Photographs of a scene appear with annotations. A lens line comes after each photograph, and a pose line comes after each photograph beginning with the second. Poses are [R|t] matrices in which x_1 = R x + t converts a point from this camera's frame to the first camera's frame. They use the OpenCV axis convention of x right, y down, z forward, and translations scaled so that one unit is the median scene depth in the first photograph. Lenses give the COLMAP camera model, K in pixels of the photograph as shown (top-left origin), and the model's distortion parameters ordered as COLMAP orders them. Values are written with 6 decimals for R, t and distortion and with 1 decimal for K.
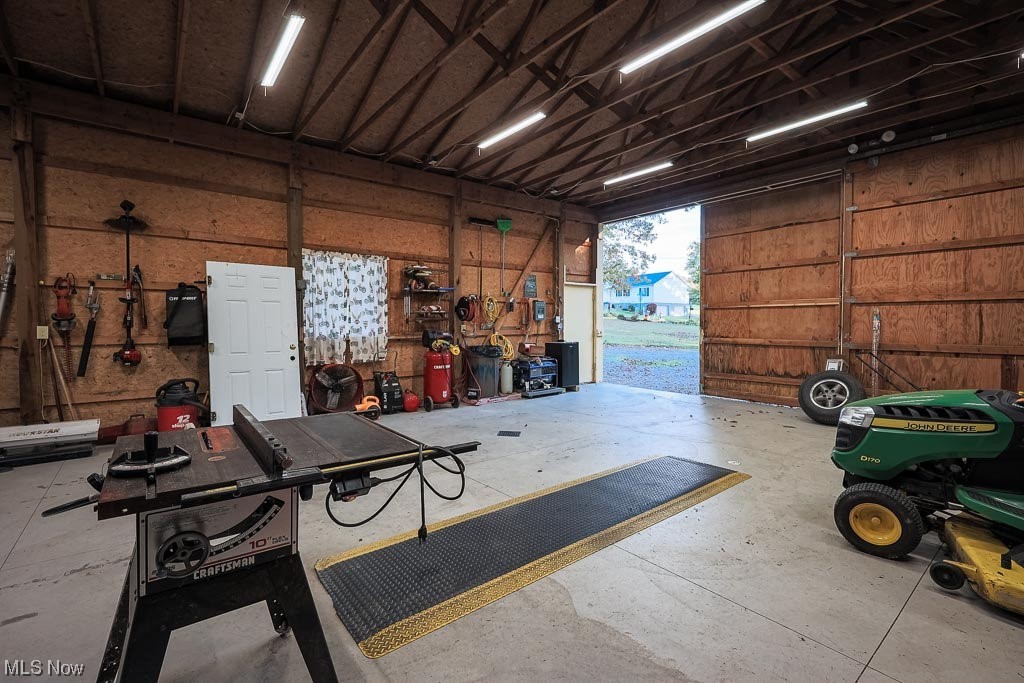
lens RADIAL K [[453.3, 0, 512.8], [0, 453.3, 335.6], [0, 0, 1]] dist [-0.000687, 0.000006]
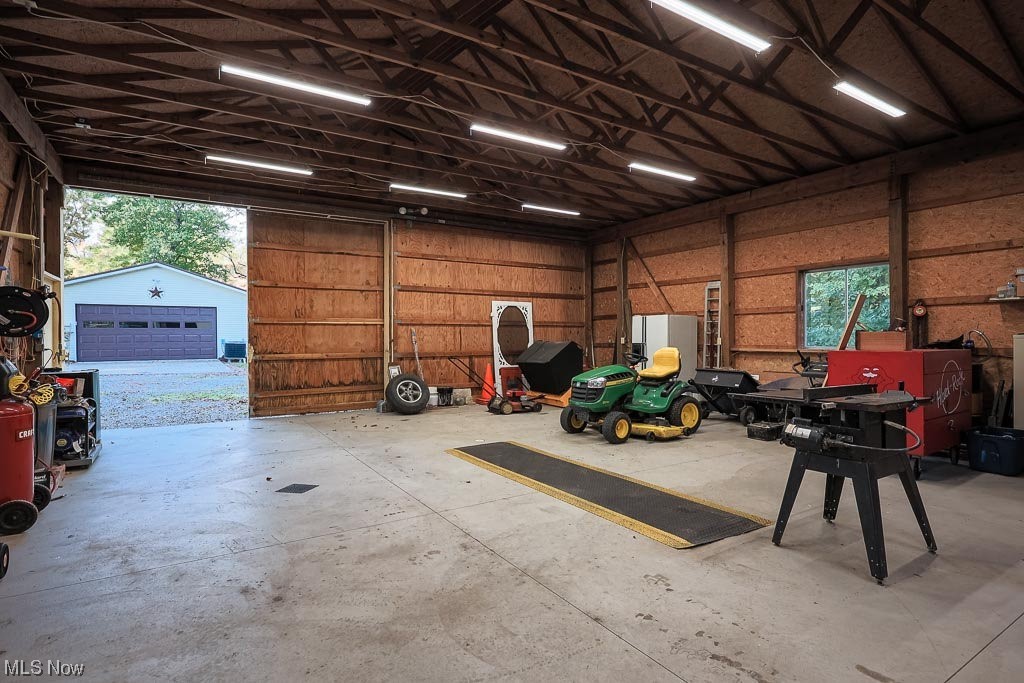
lens RADIAL K [[483.2, 0, 512.0], [0, 483.2, 338.6], [0, 0, 1]] dist [0.005680, -0.001923]
pose [[0.158233, -0.003160, 0.987397, -0.545635], [0.032420, 0.999472, -0.001997, -0.011298], [-0.986869, 0.032328, 0.158252, 0.390219]]
